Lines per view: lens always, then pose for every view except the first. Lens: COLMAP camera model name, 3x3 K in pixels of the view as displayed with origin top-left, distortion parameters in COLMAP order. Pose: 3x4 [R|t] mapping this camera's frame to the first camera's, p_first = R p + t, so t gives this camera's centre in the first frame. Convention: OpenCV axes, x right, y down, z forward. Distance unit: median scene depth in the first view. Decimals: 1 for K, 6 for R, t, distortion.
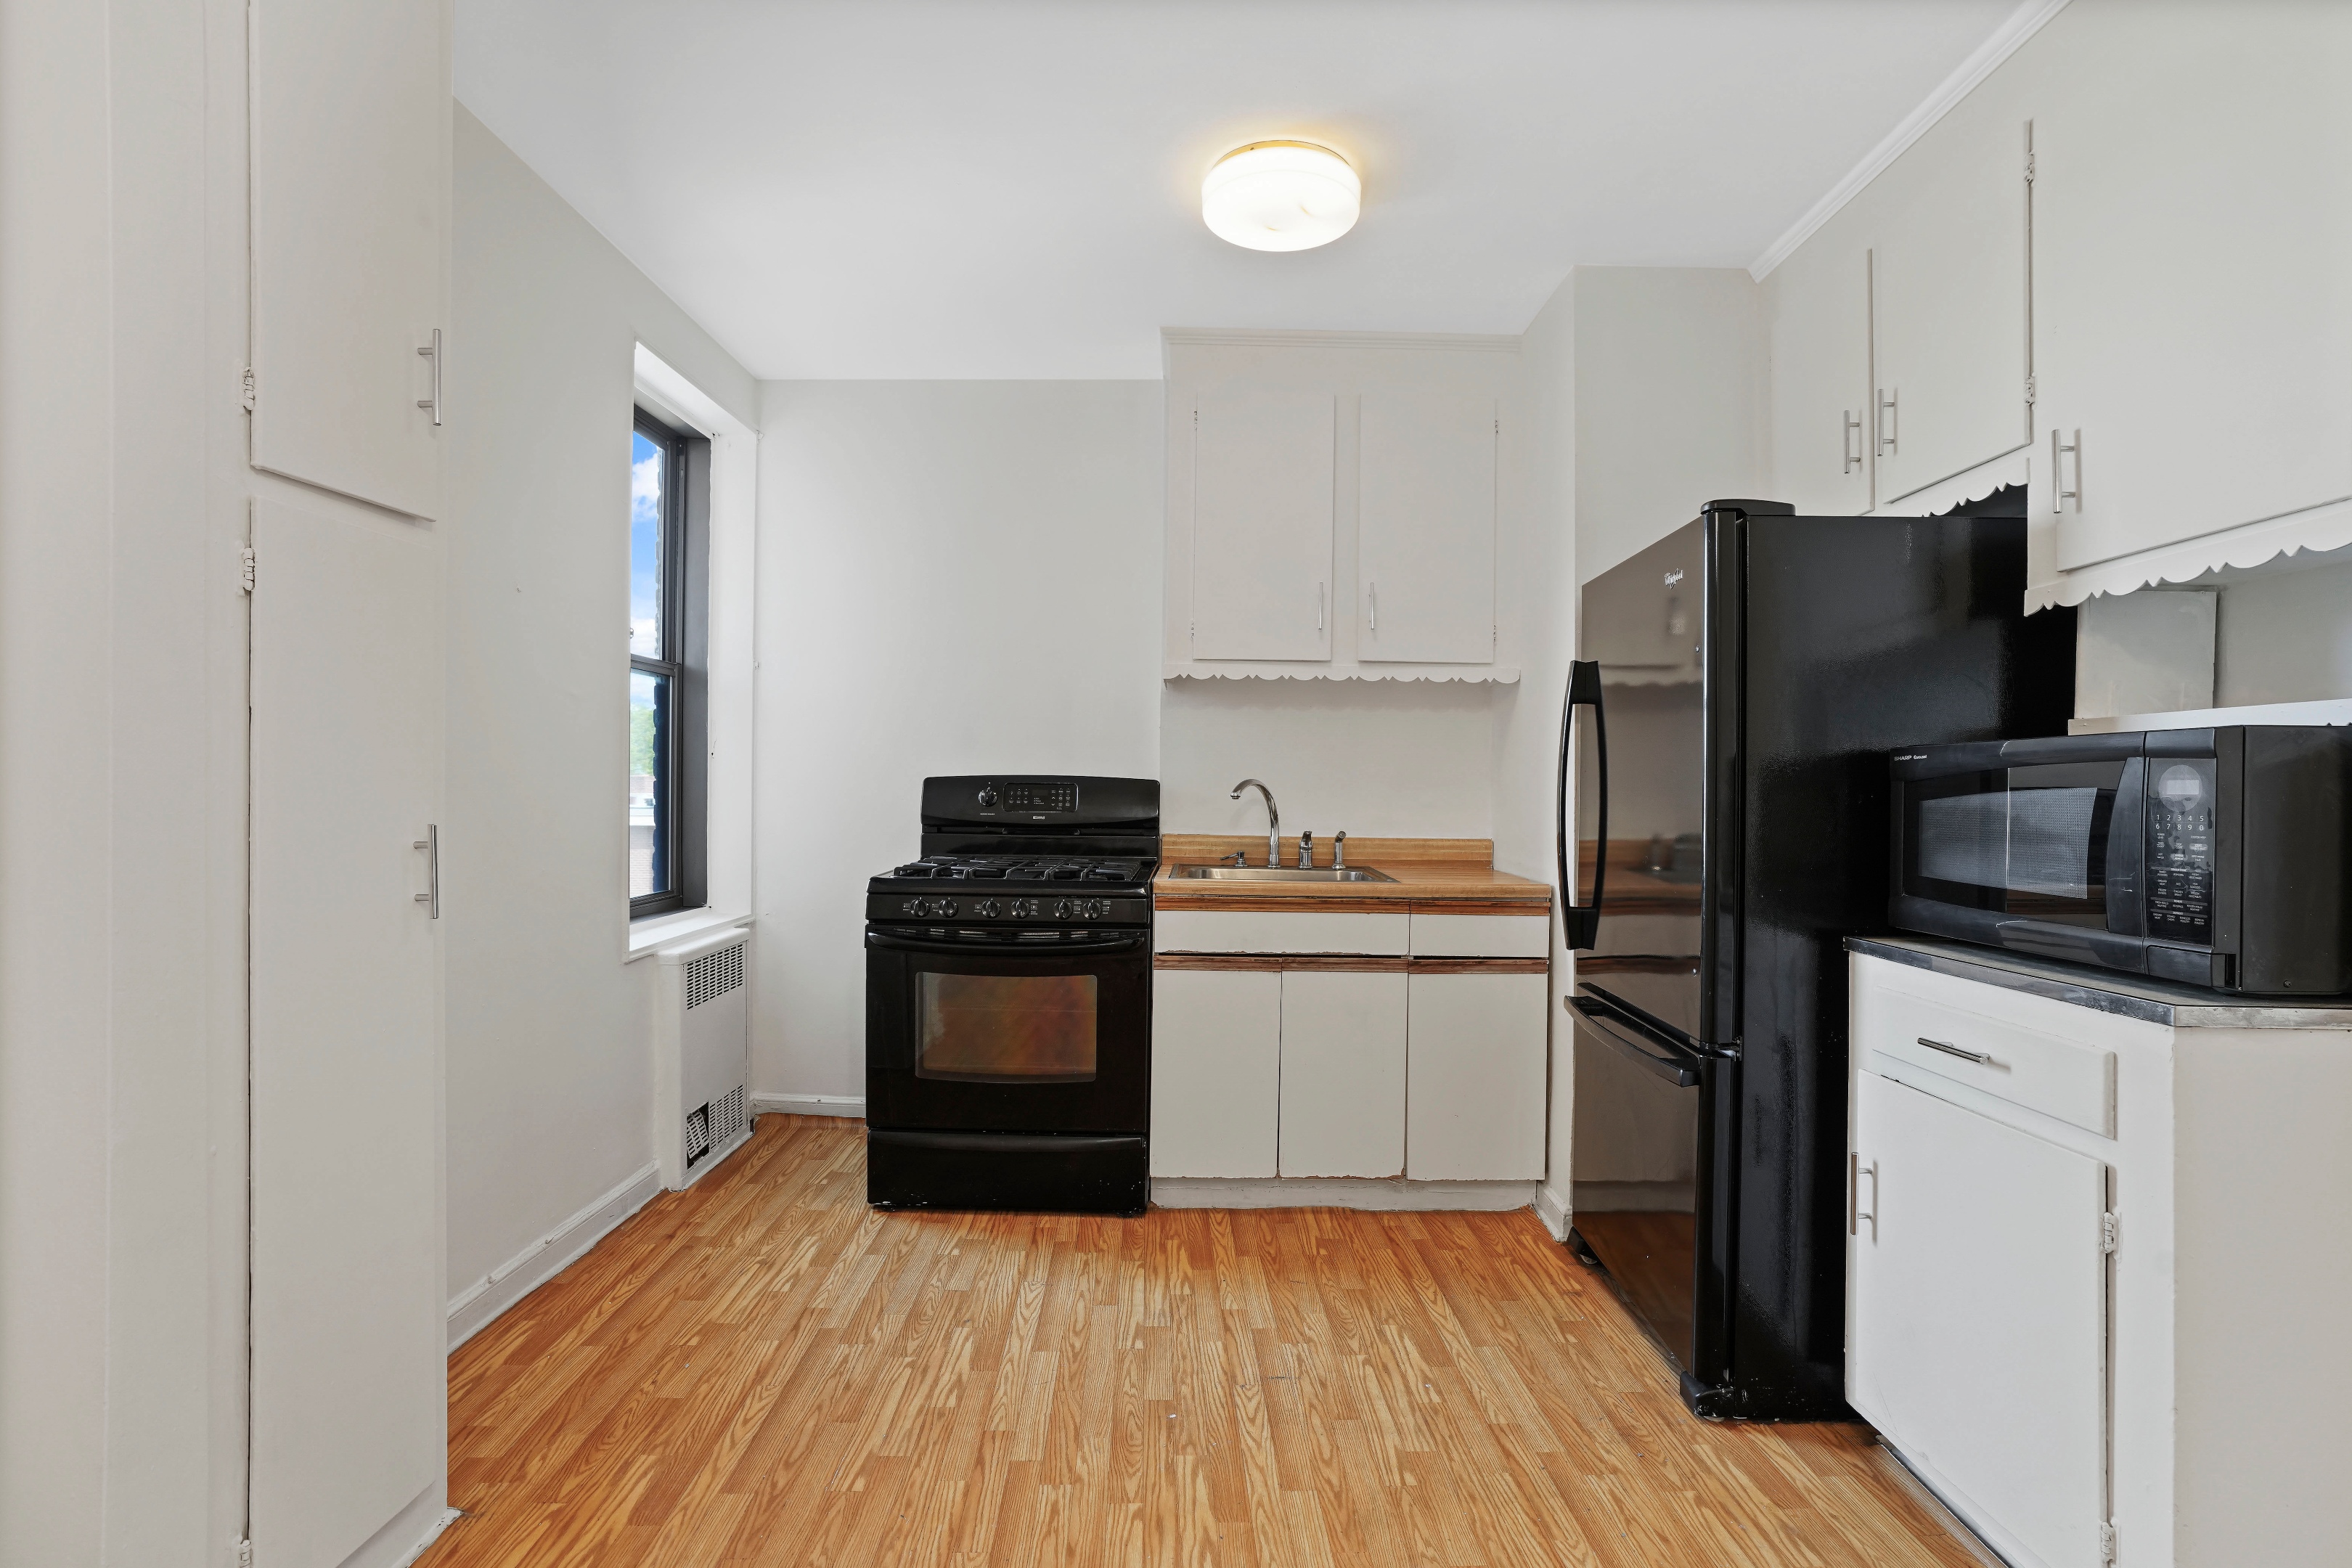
lens RADIAL K [[1085.8, 0, 1194.2], [0, 1085.8, 794.4], [0, 0, 1]] dist [-0.050433, 0.015523]
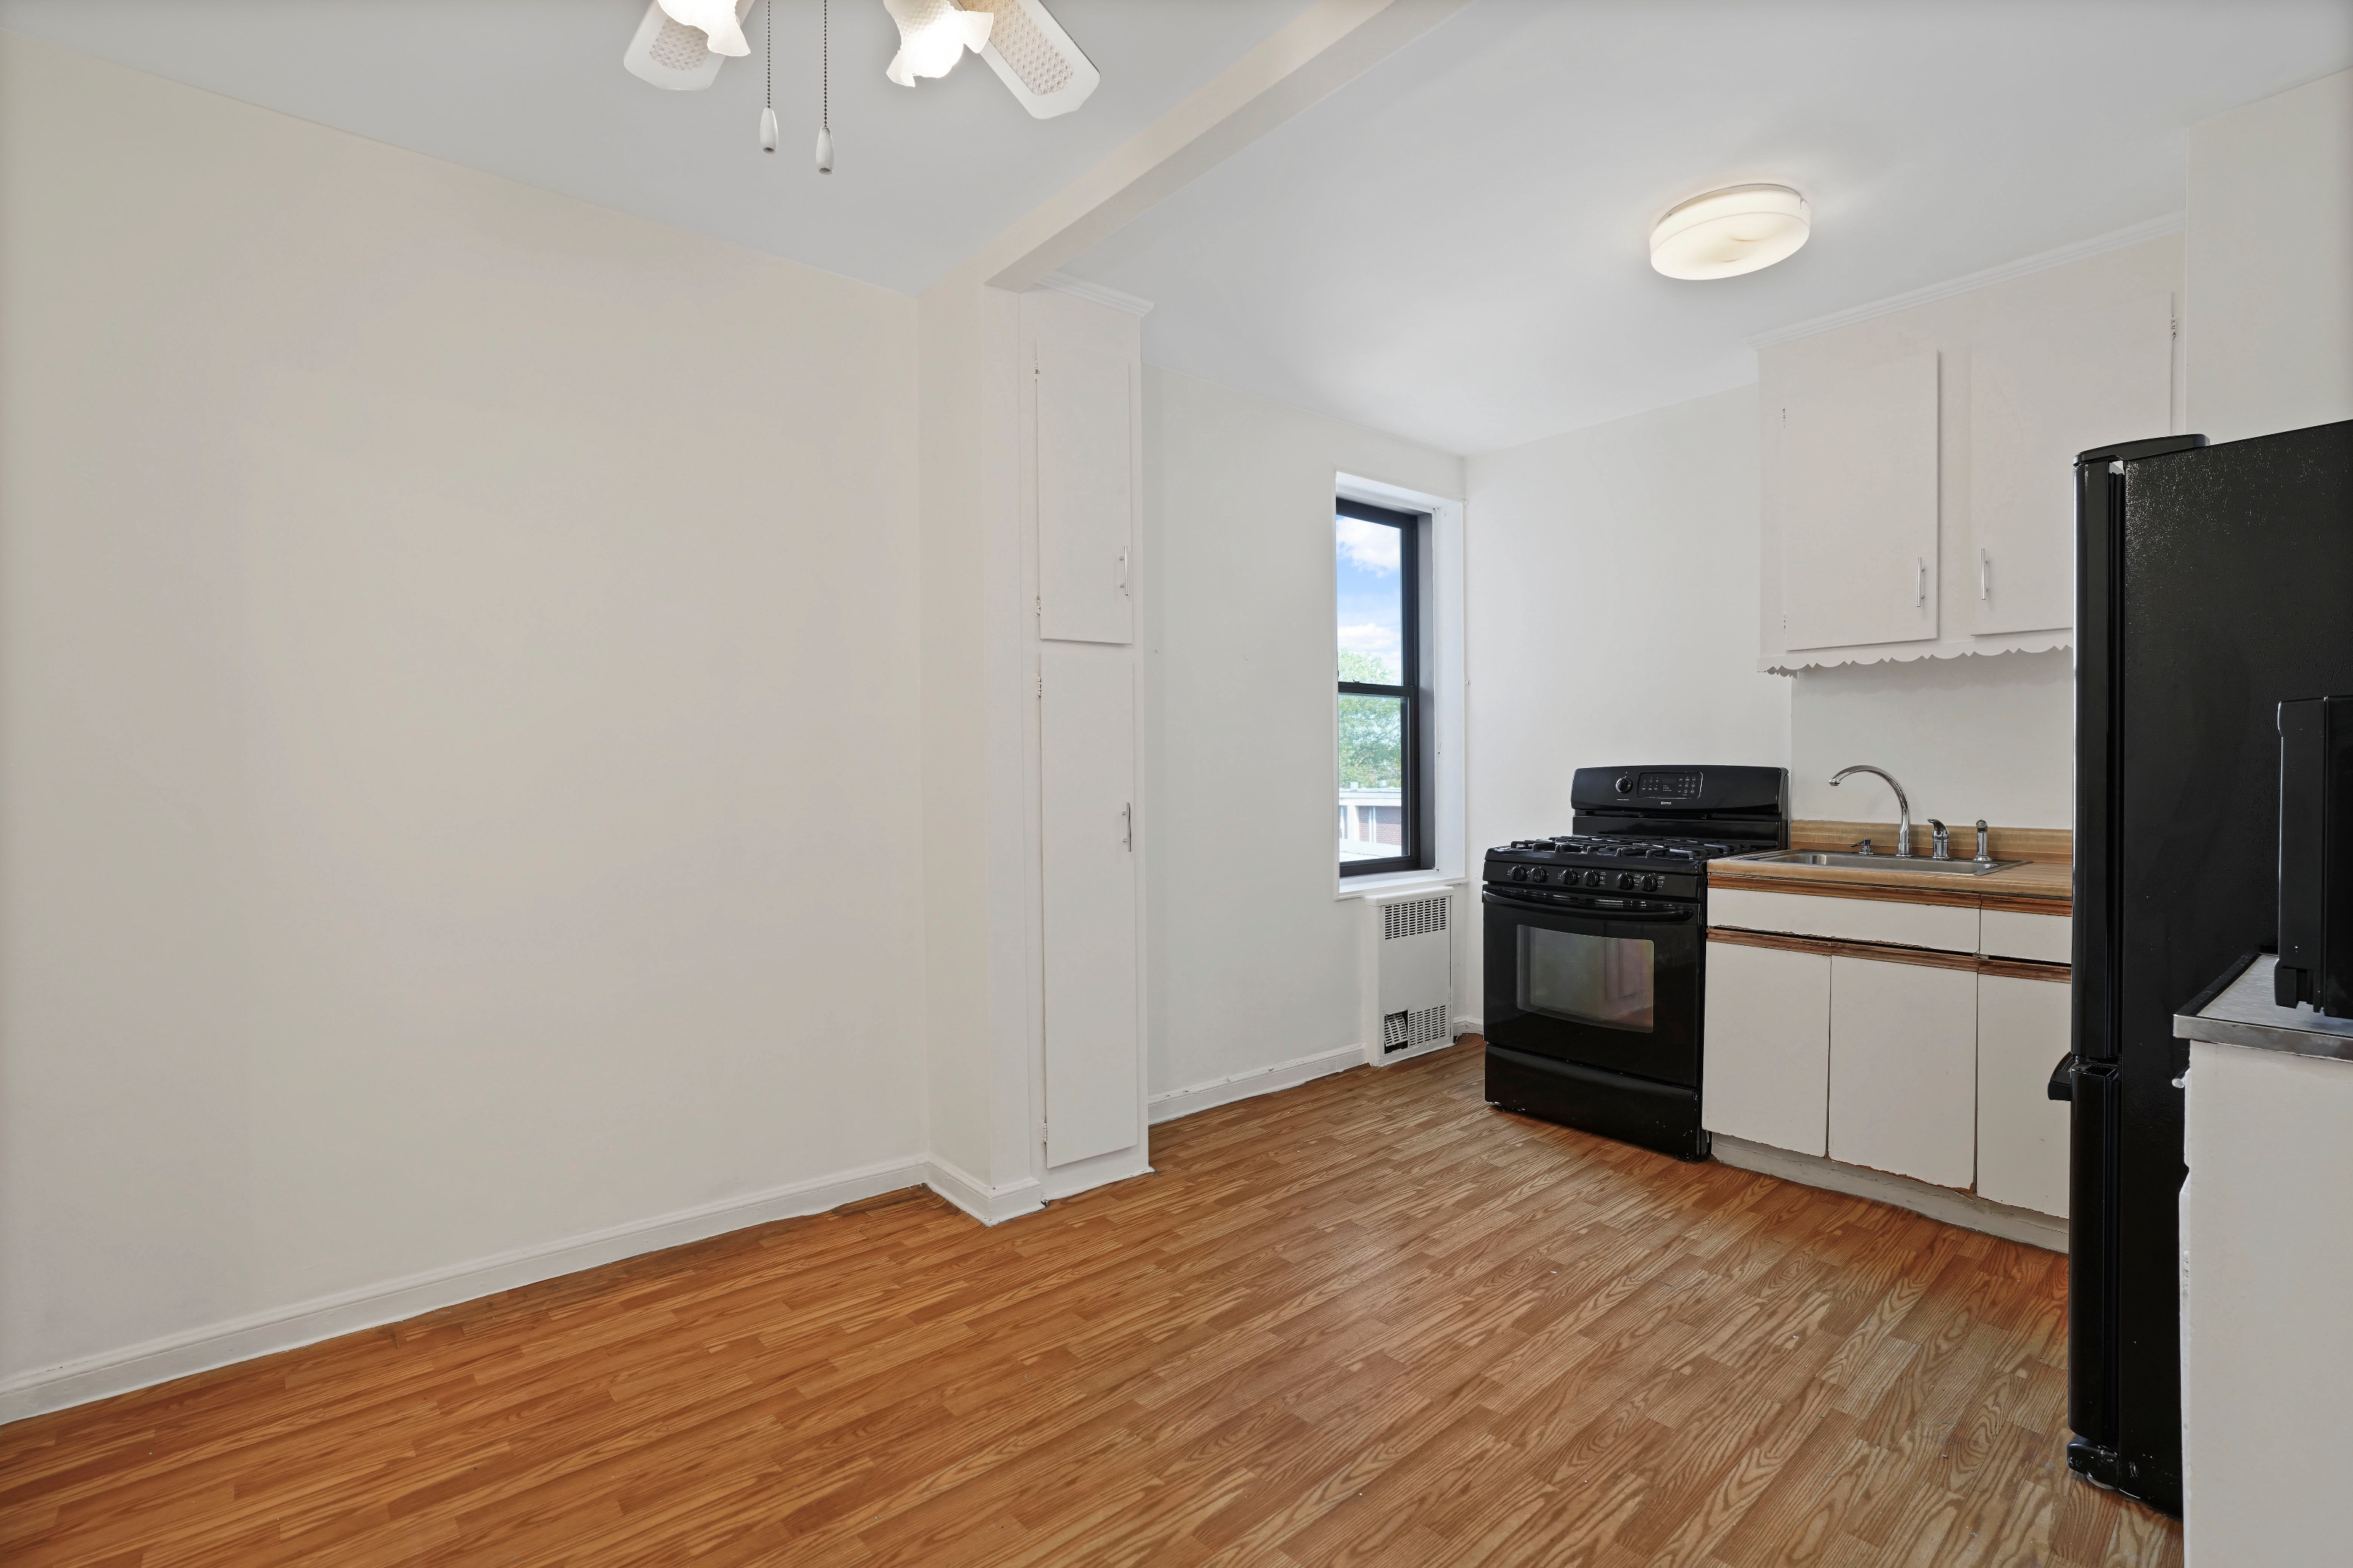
lens RADIAL K [[1086.2, 0, 1192.7], [0, 1086.2, 791.9], [0, 0, 1]] dist [-0.050433, 0.015523]
pose [[0.641963, -0.000361, -0.766736, 0.489054], [0.008072, 0.999948, 0.006288, -0.001034], [0.766693, -0.010226, 0.641932, -0.101745]]
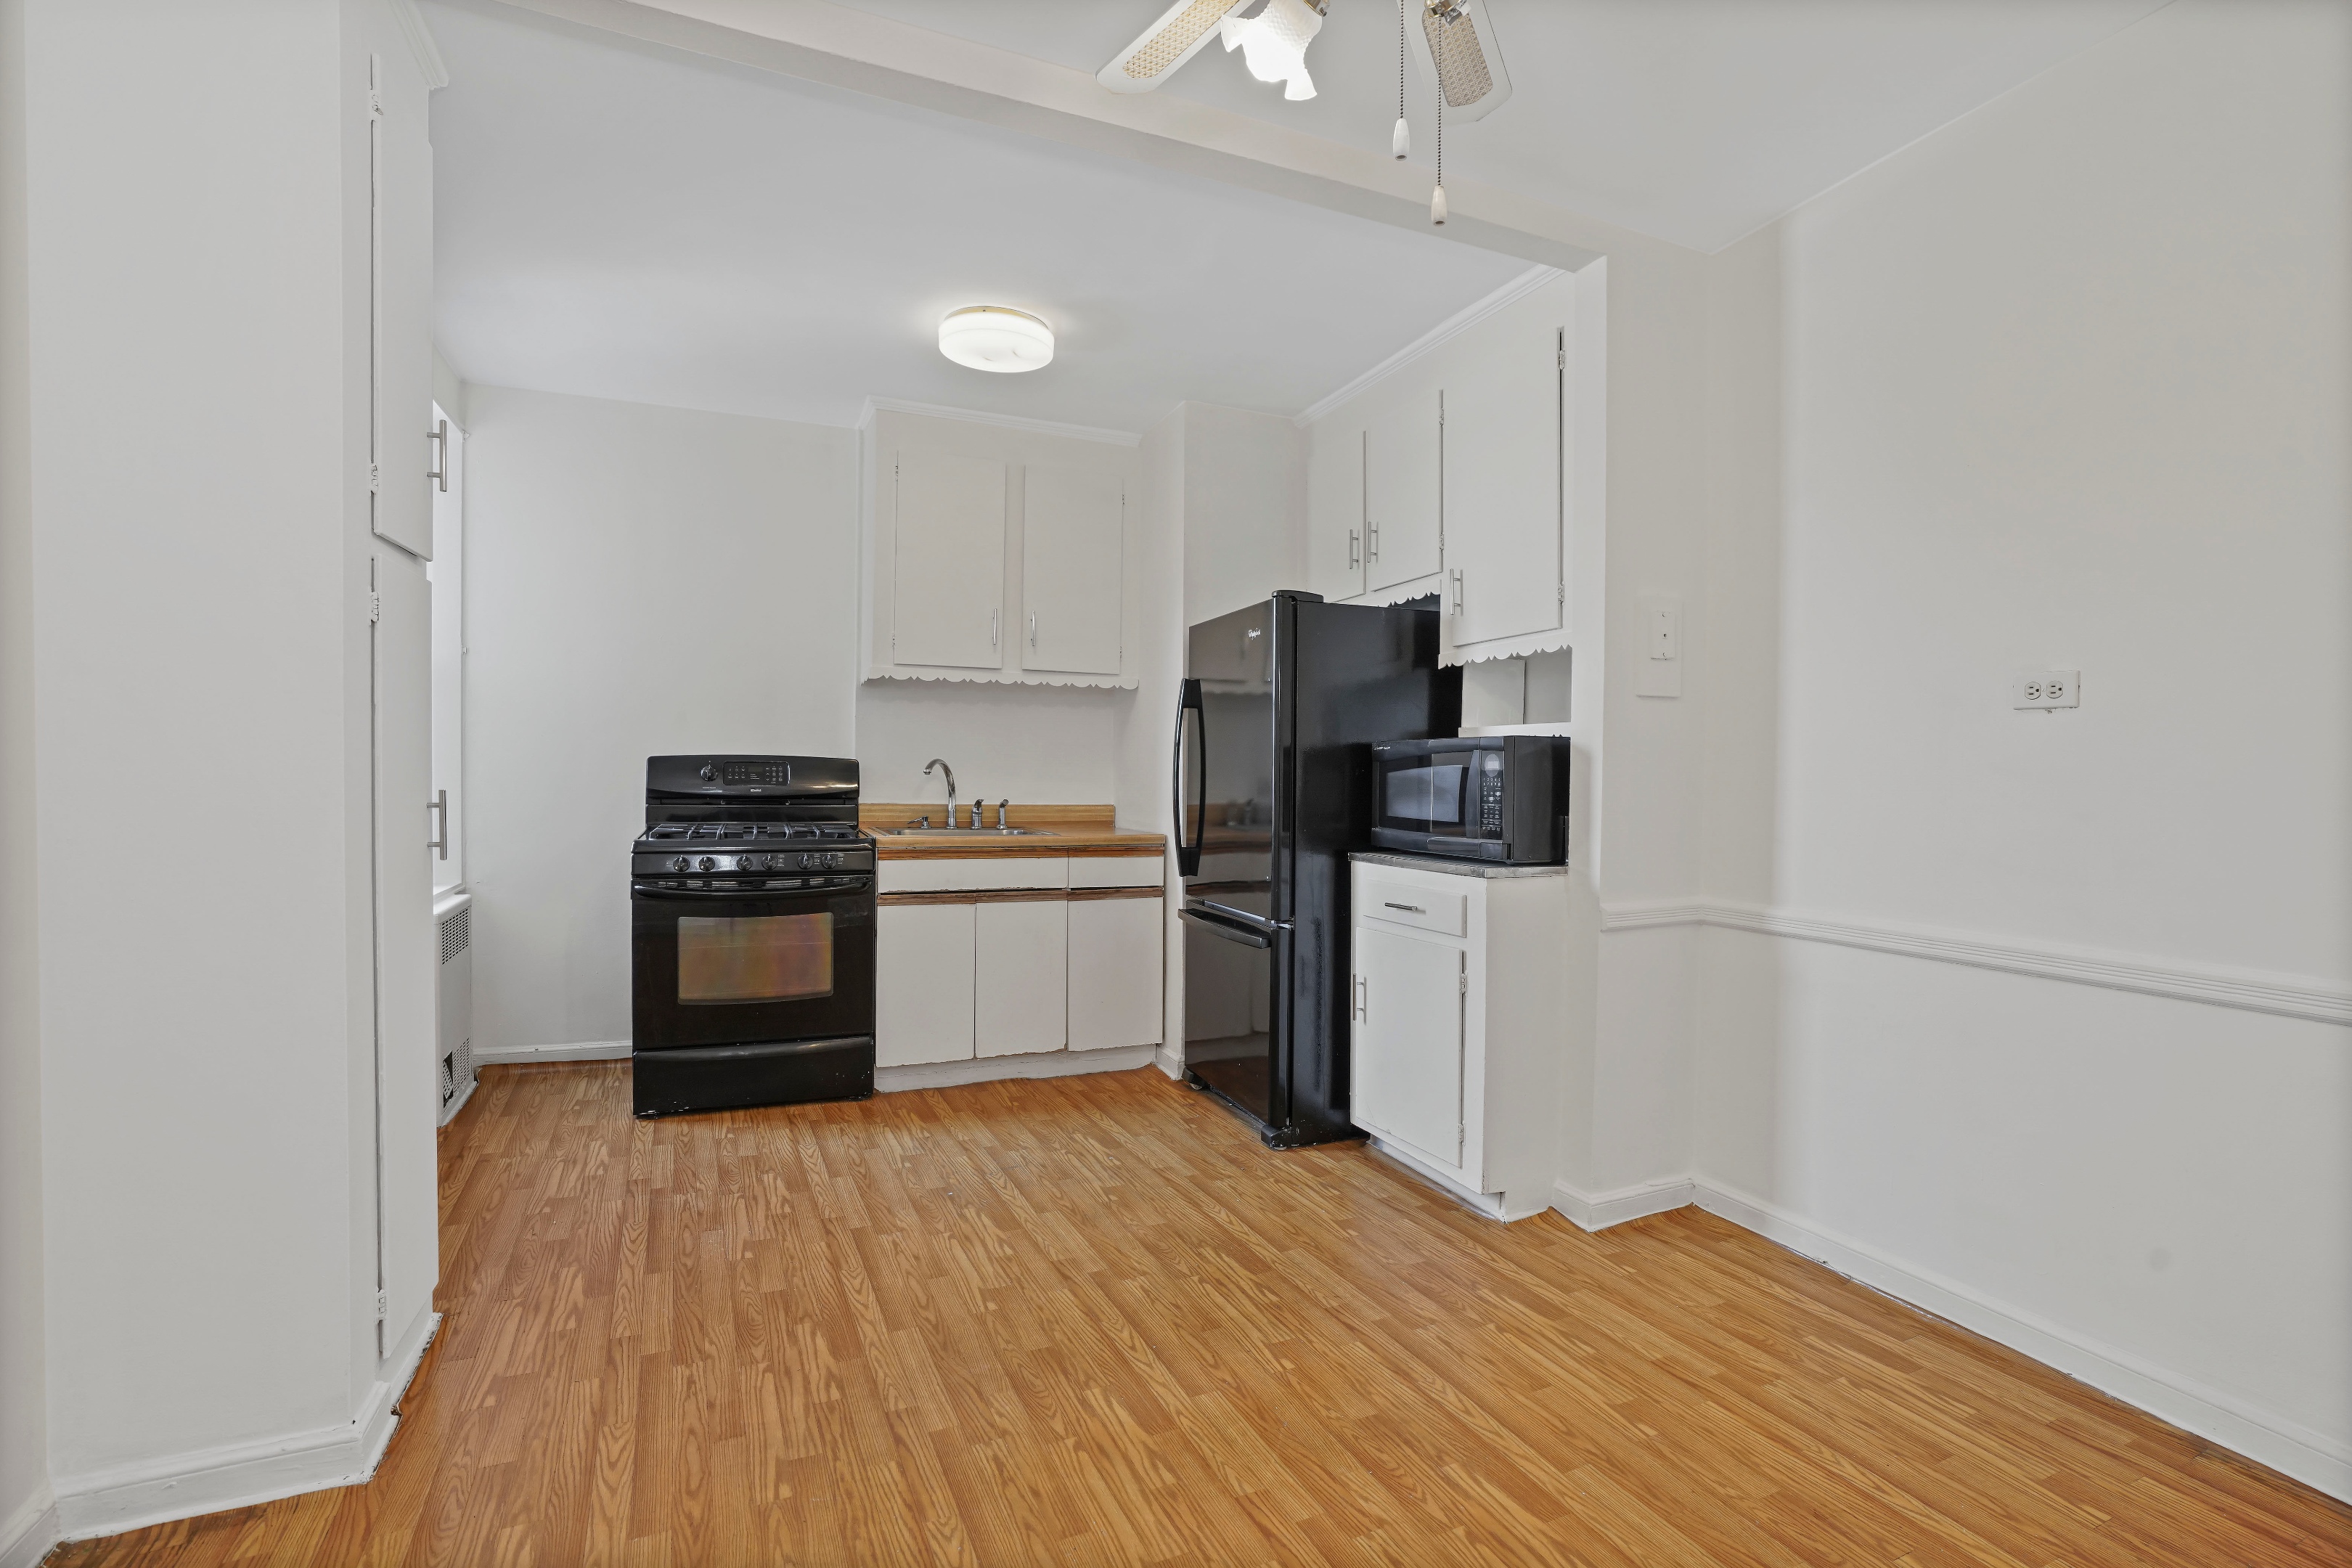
lens RADIAL K [[1085.8, 0, 1192.5], [0, 1085.8, 795.8], [0, 0, 1]] dist [-0.050433, 0.015523]
pose [[0.918889, -0.008816, 0.394418, -0.209984], [0.000953, 0.999797, 0.020126, 0.004992], [-0.394515, -0.018117, 0.918711, -0.342609]]
